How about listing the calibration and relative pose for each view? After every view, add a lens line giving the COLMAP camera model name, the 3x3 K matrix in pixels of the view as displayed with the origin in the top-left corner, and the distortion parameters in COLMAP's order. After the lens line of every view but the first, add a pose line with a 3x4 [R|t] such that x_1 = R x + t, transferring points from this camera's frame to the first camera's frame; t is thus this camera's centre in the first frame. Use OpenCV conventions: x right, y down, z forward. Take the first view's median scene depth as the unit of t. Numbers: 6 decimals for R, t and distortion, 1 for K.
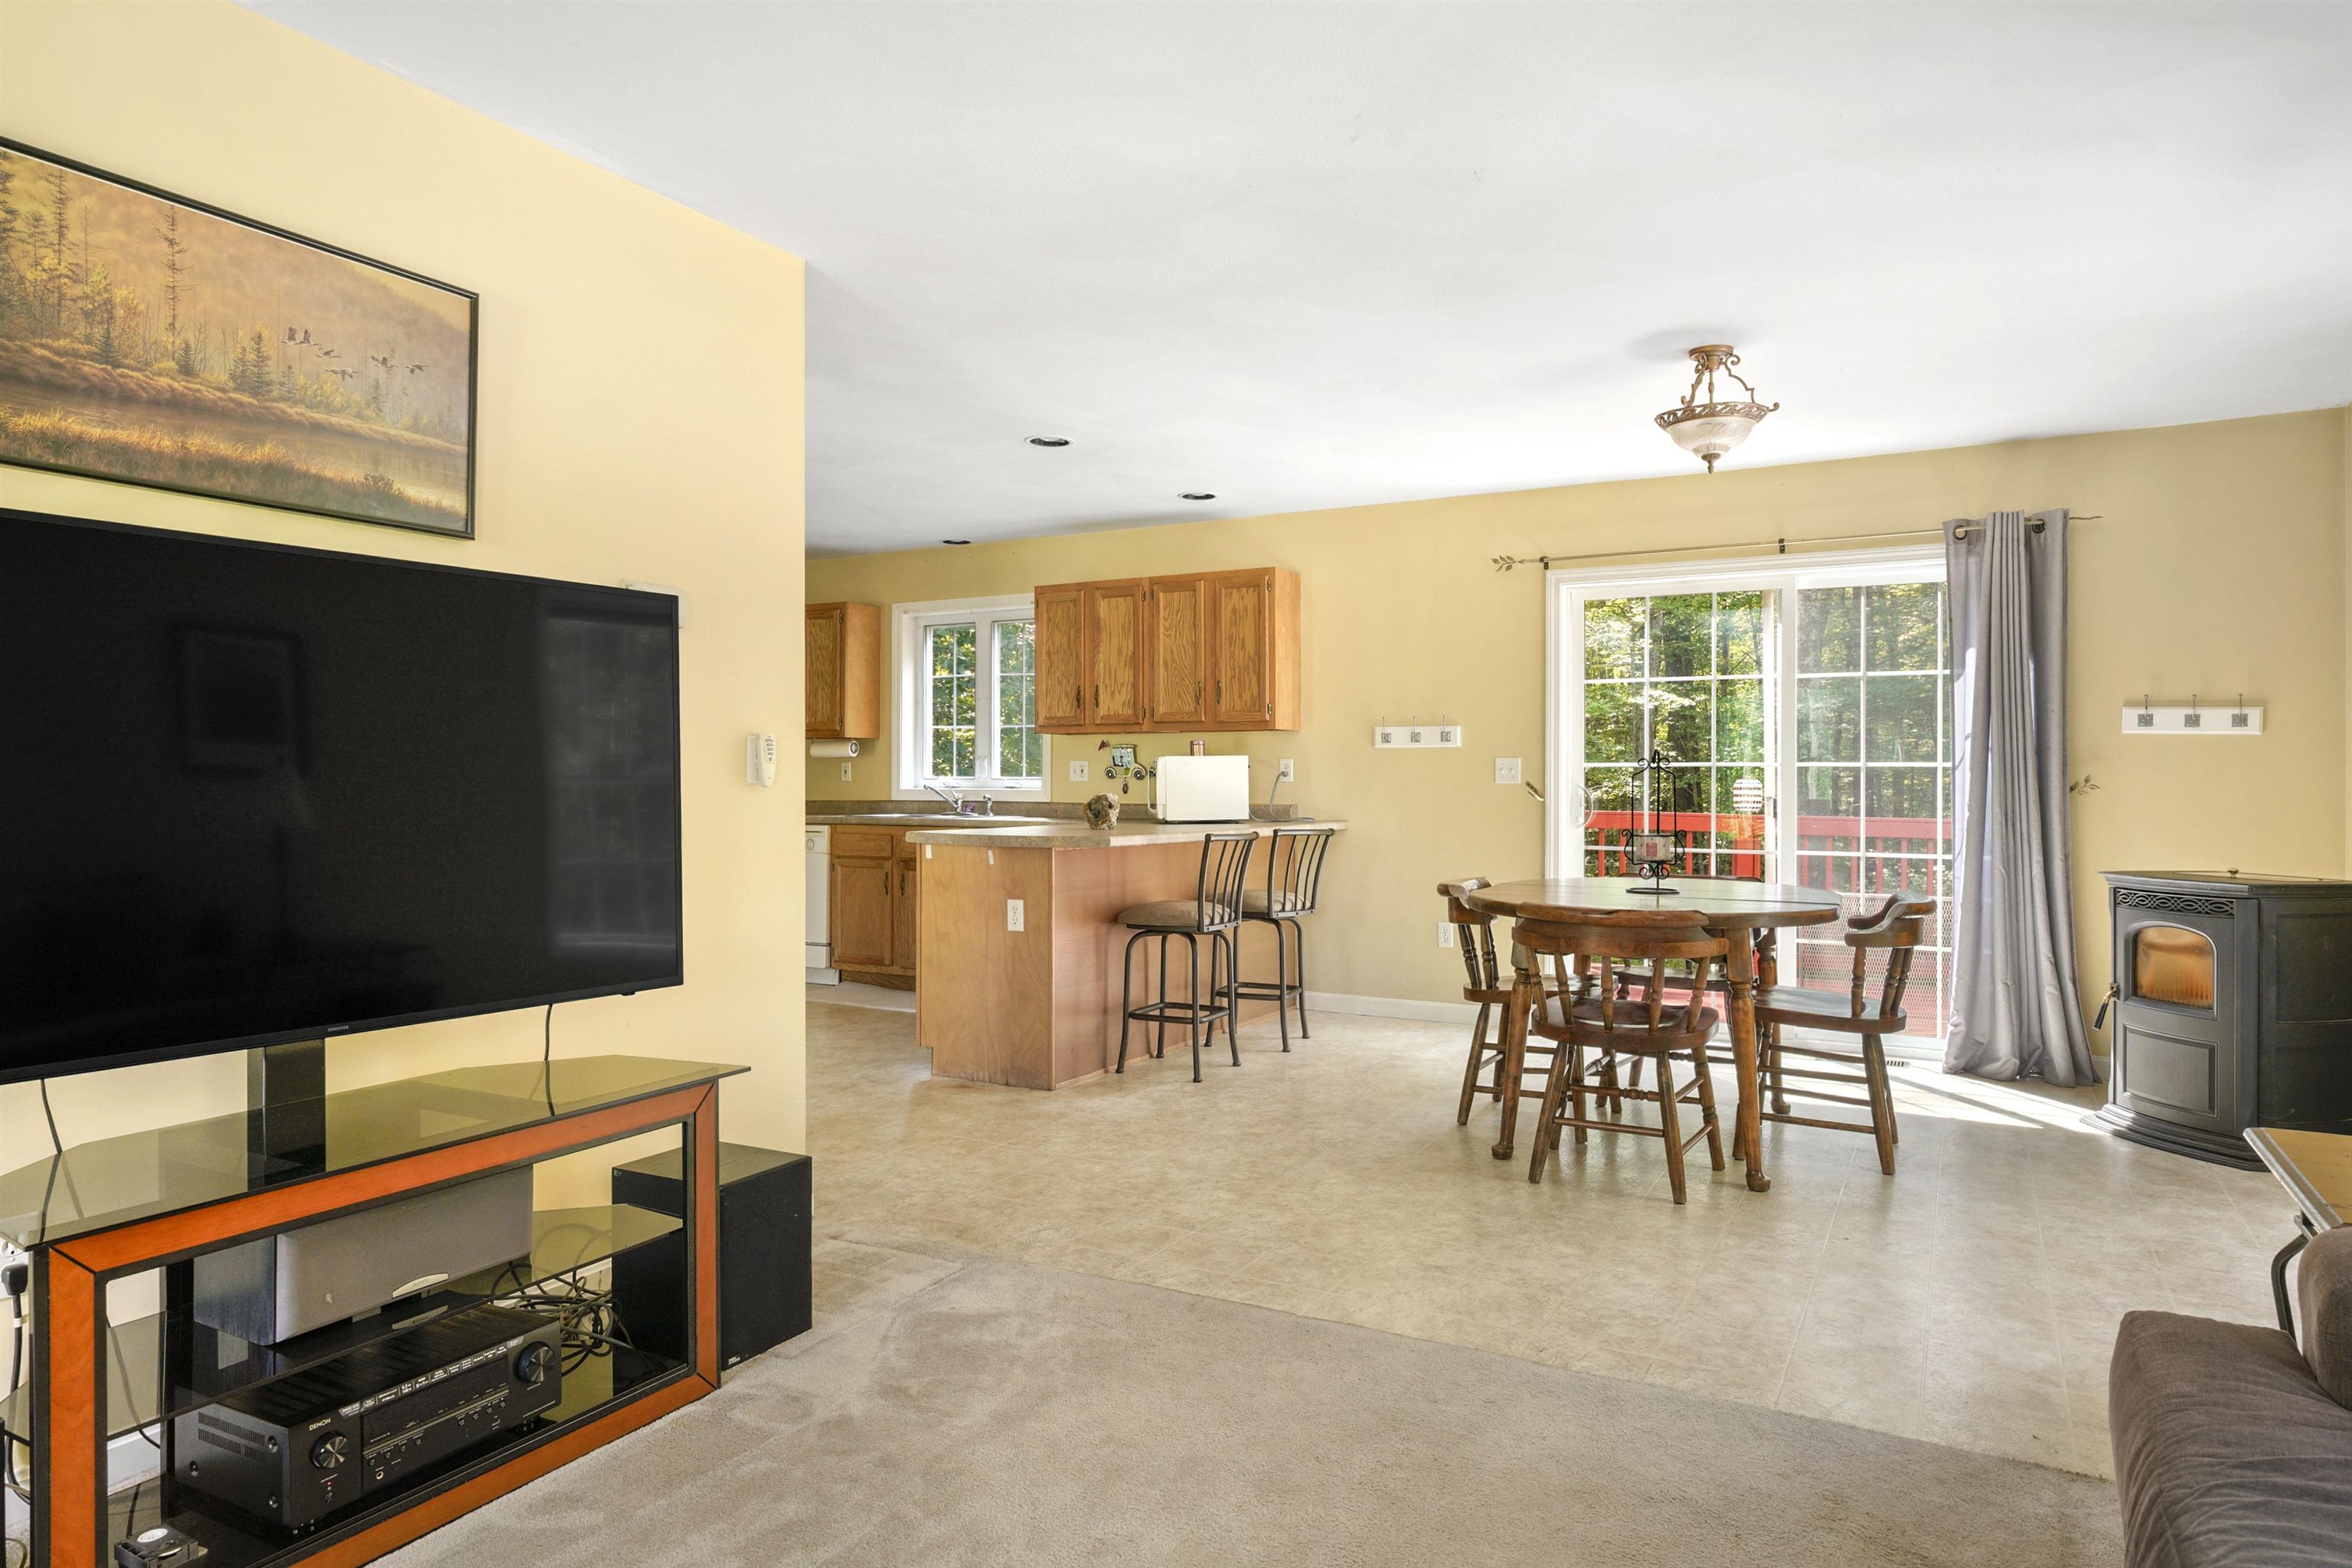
lens RADIAL K [[1428.1, 0, 1176.0], [0, 1428.1, 784.0], [0, 0, 1]] dist [0.003652, 0.001249]
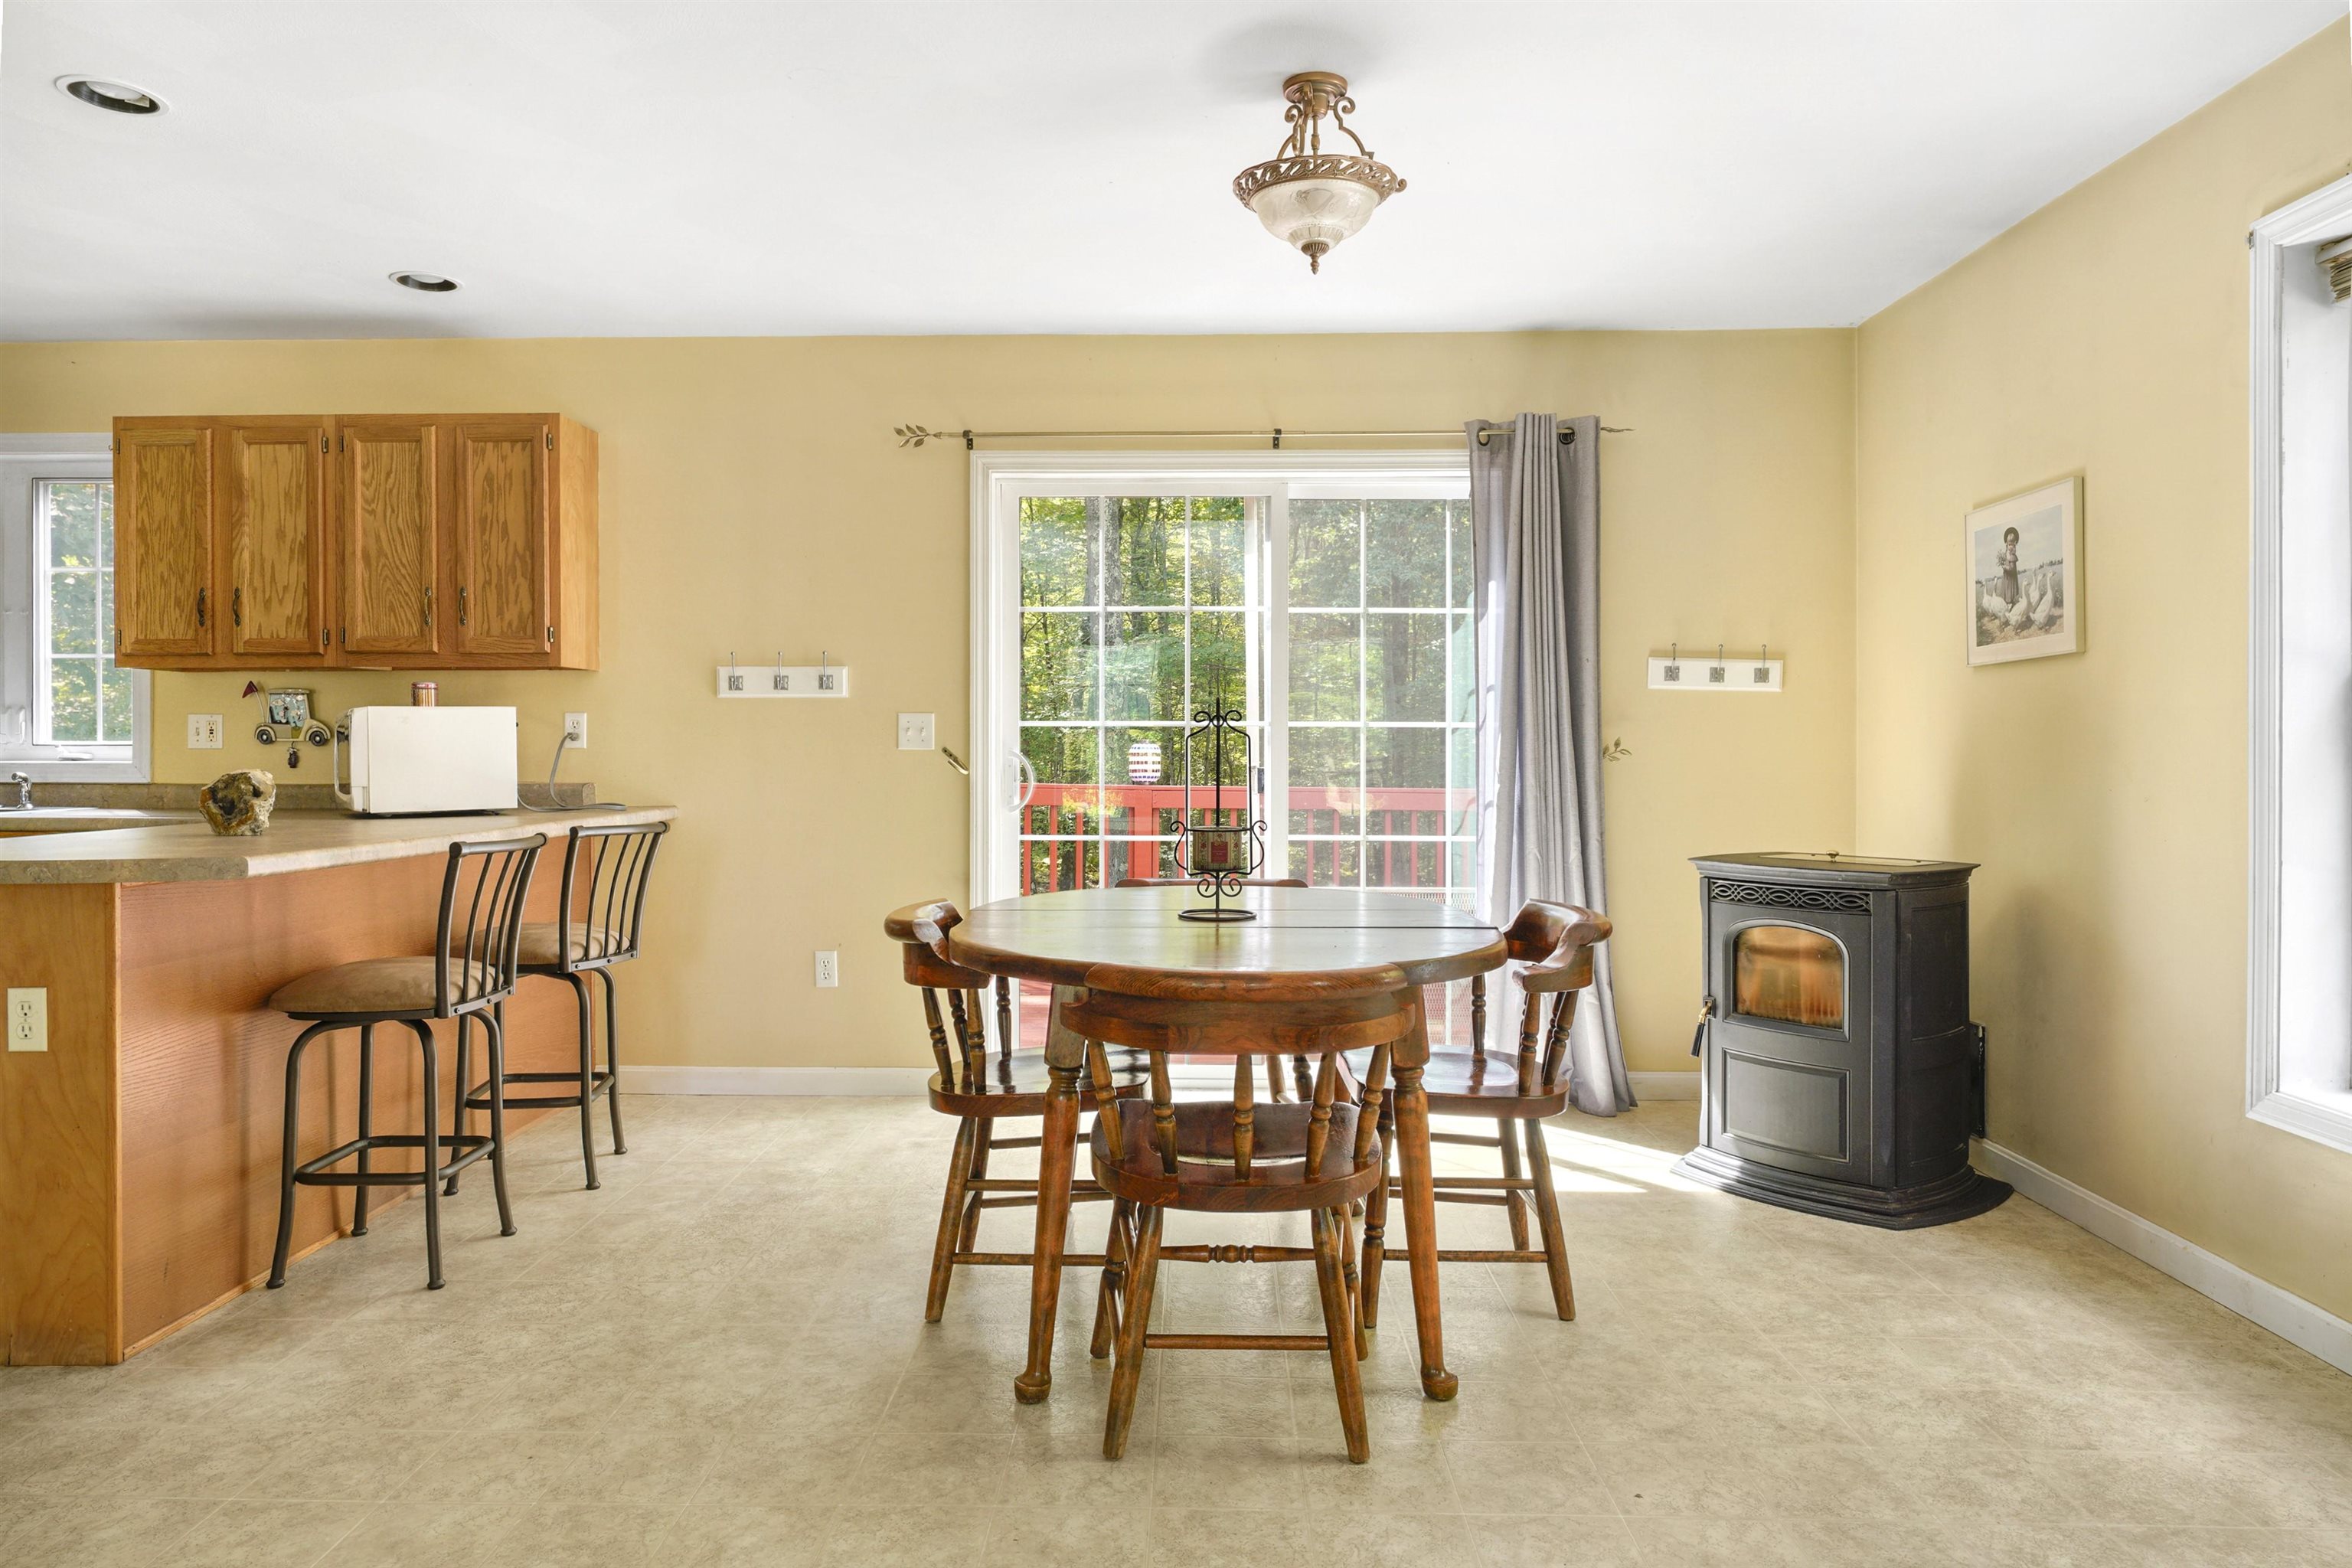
lens RADIAL K [[1503.8, 0, 1164.3], [0, 1503.8, 752.4], [0, 0, 1]] dist [-0.000917, 0.001498]
pose [[0.886229, -0.003963, 0.463230, -0.003639], [0.002956, 0.999991, 0.002900, -0.001019], [-0.463238, -0.001201, 0.886233, 0.312149]]
